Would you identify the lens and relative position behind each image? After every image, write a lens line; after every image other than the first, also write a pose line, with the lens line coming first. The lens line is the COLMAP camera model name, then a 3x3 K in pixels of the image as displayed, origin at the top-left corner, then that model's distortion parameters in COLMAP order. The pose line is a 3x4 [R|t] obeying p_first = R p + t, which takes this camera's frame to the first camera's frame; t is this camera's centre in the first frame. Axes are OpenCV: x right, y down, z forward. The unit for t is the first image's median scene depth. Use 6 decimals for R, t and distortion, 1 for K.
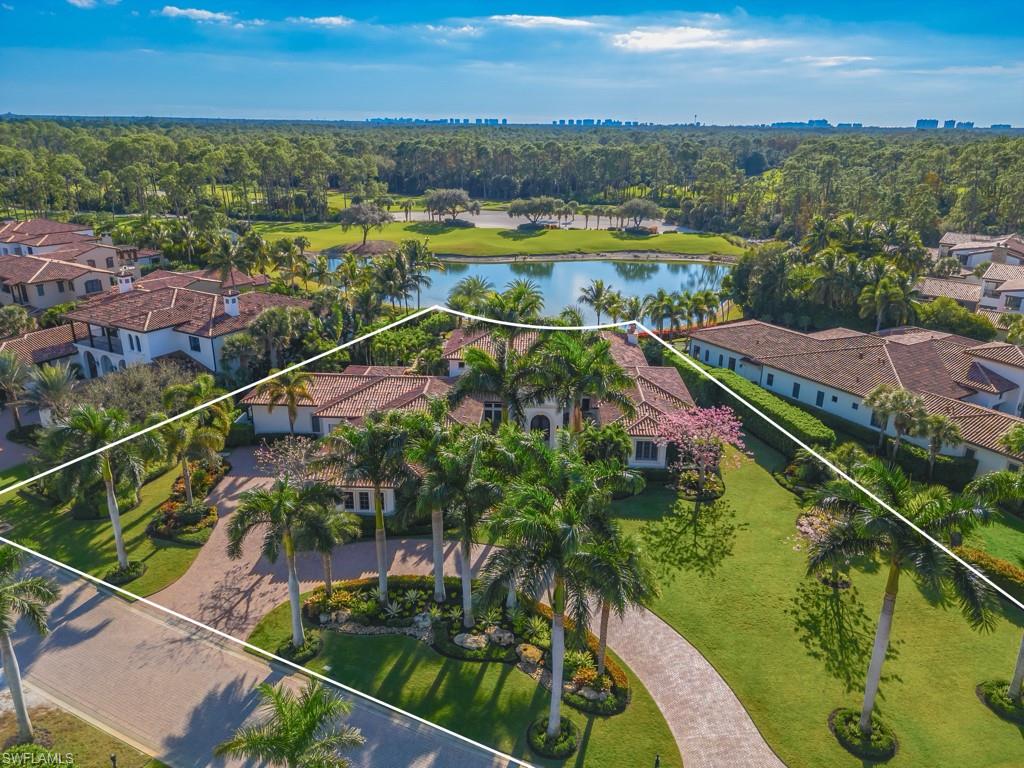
lens RADIAL K [[716.9, 0, 507.8], [0, 716.9, 382.1], [0, 0, 1]] dist [0.061801, -0.056018]
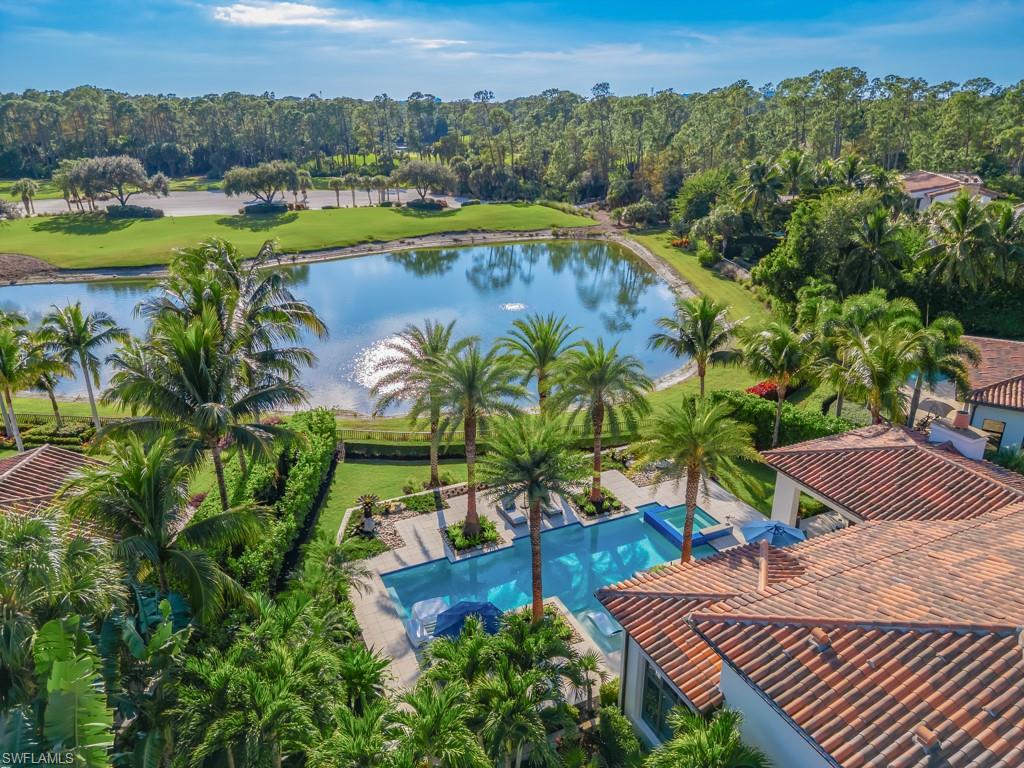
lens RADIAL K [[716.9, 0, 507.8], [0, 716.9, 382.1], [0, 0, 1]] dist [0.061801, -0.056018]
pose [[0.888286, -0.175030, 0.424631, -0.167565], [0.164285, 0.984455, 0.062119, -0.142317], [-0.428903, 0.014581, 0.903233, 0.678304]]
